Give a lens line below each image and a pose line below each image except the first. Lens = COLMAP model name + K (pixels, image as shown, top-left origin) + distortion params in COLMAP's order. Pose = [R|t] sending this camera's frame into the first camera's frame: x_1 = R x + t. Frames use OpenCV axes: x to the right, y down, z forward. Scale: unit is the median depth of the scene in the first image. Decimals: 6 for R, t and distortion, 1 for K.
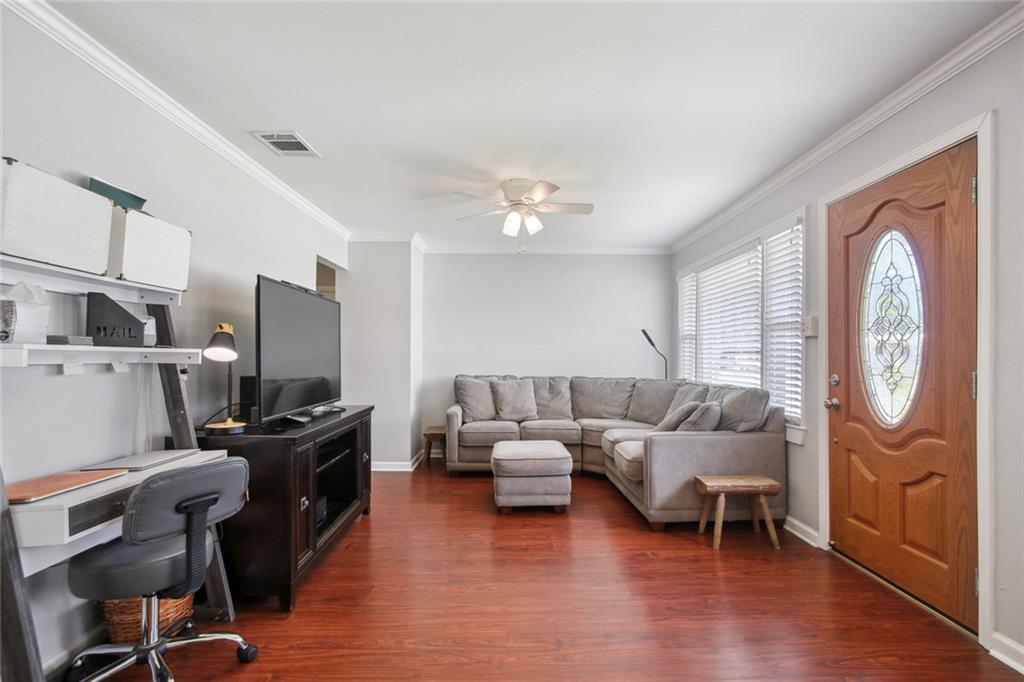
lens RADIAL K [[491.6, 0, 515.9], [0, 491.6, 338.2], [0, 0, 1]] dist [-0.010752, 0.001556]
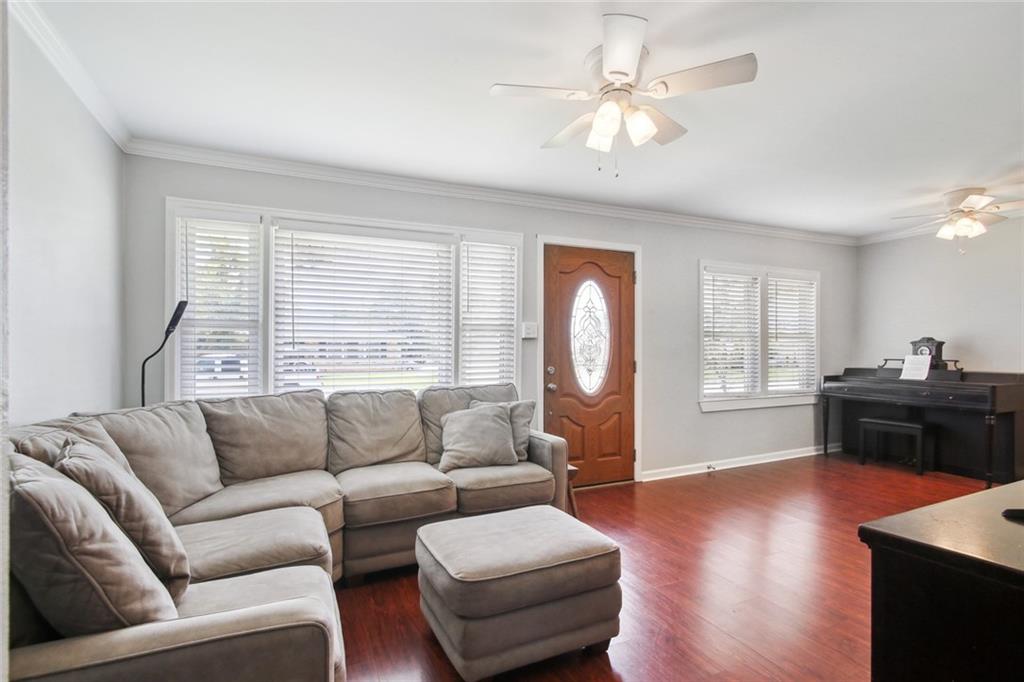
lens RADIAL K [[518.9, 0, 515.4], [0, 518.9, 356.2], [0, 0, 1]] dist [-0.002615, 0.000351]
pose [[-0.393811, -0.006241, 0.919170, -0.802711], [-0.029616, 0.999544, -0.005902, 0.064528], [-0.918714, -0.029547, -0.393816, 1.956369]]
